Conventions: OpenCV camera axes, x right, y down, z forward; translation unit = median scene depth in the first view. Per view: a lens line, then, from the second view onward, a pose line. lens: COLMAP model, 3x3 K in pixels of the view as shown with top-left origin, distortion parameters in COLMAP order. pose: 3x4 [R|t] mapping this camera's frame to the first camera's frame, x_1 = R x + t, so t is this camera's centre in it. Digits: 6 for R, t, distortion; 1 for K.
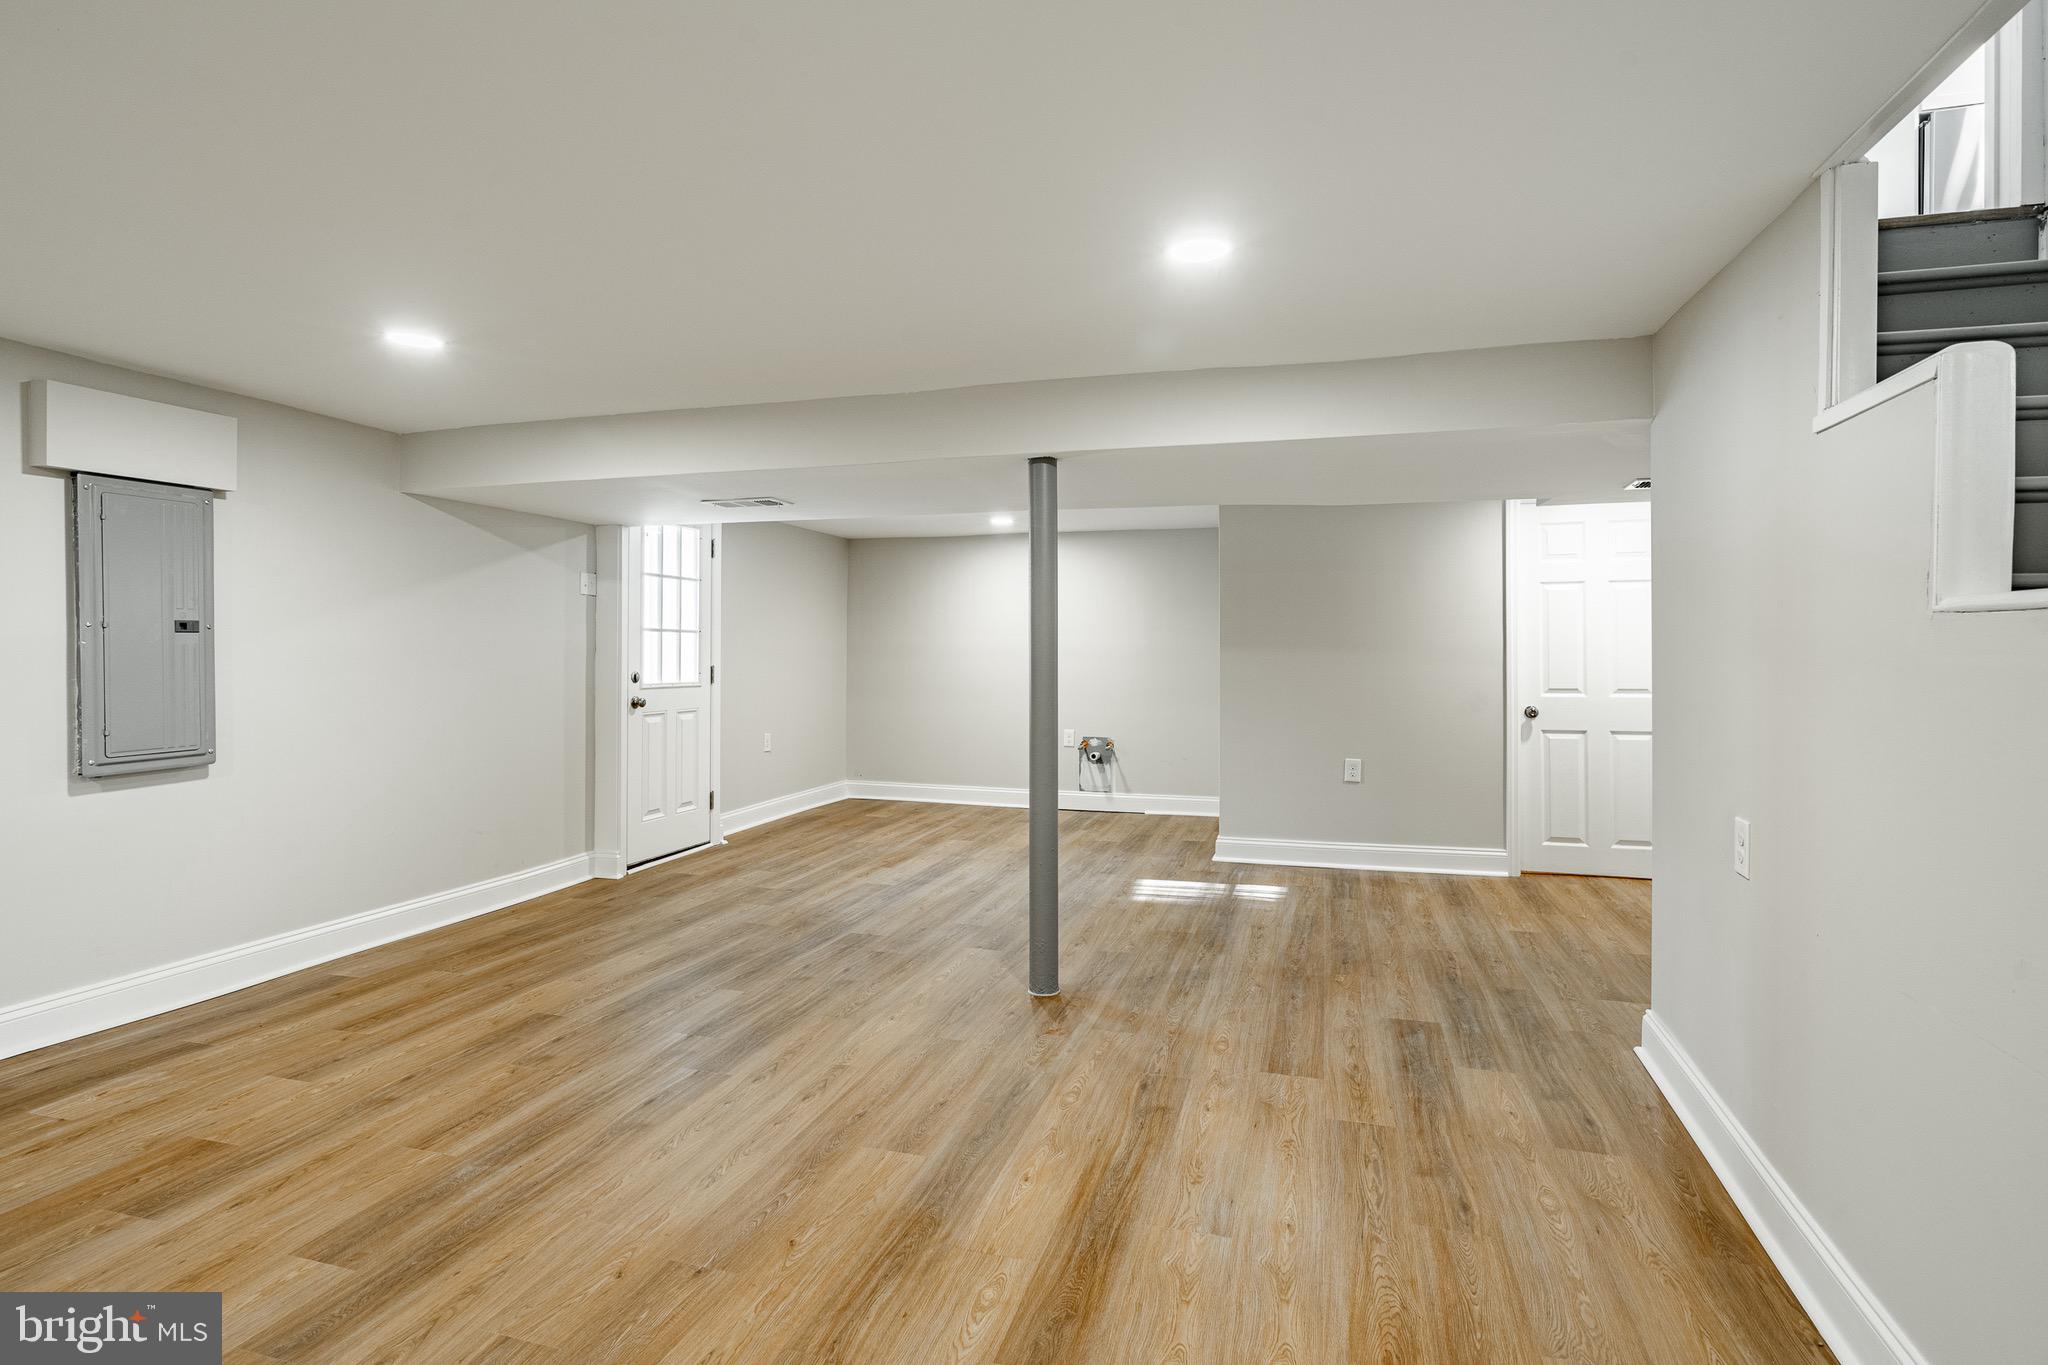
lens RADIAL K [[1044.0, 0, 1025.2], [0, 1044.0, 670.3], [0, 0, 1]] dist [-0.001335, -0.000143]
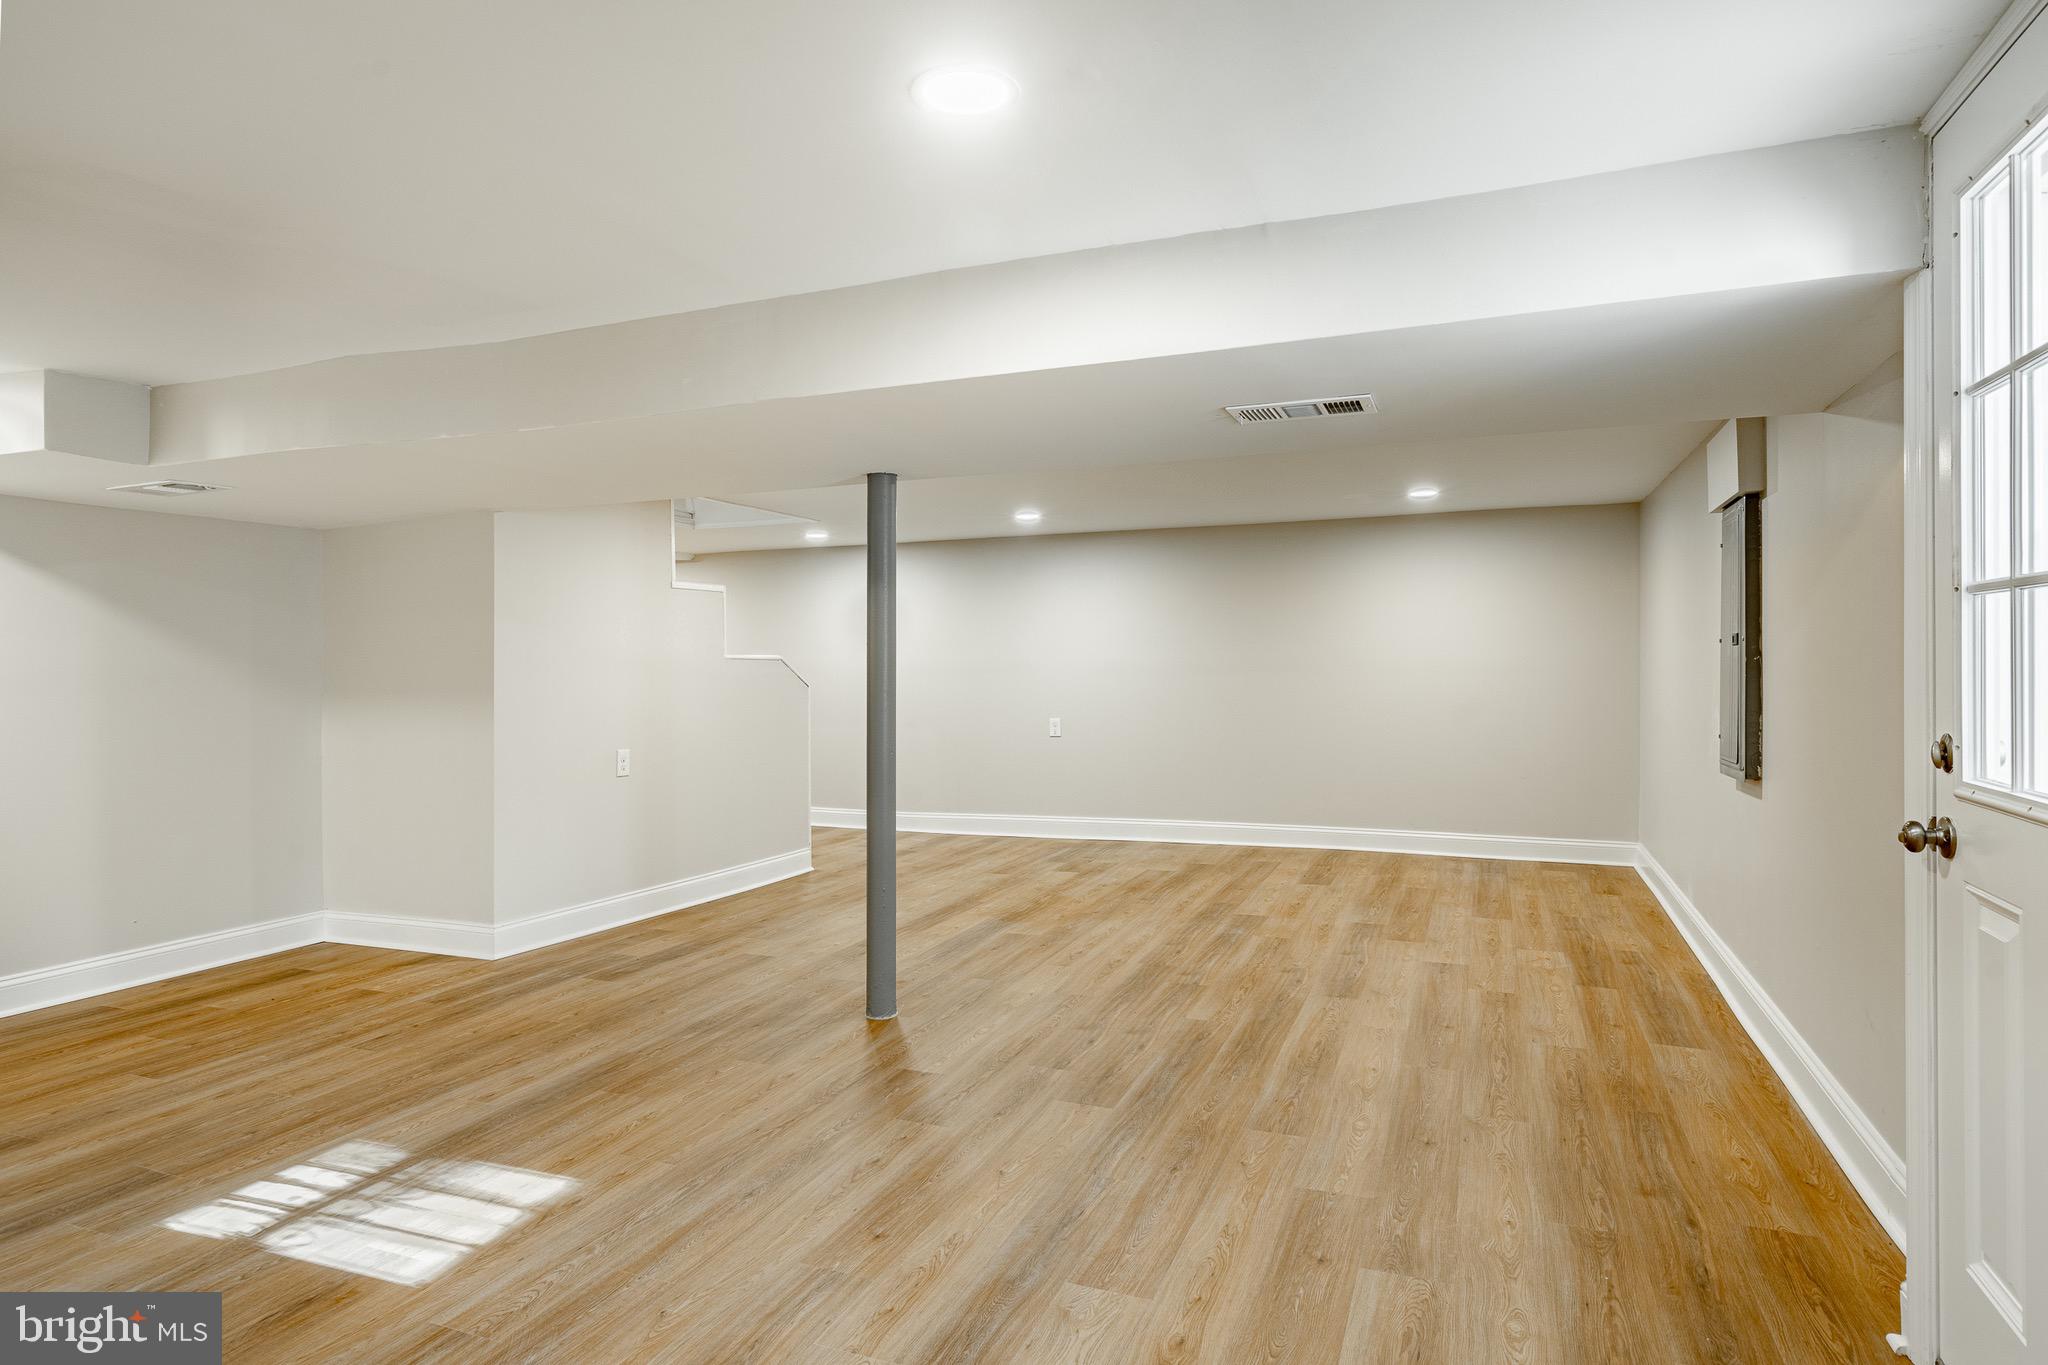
lens RADIAL K [[1141.4, 0, 1026.9], [0, 1141.4, 674.1], [0, 0, 1]] dist [0.001049, 0.000104]
pose [[-0.995874, 0.006647, 0.090505, -0.206696], [0.008859, 0.999671, 0.024064, -0.036812], [-0.090315, 0.024766, -0.995605, 1.939251]]
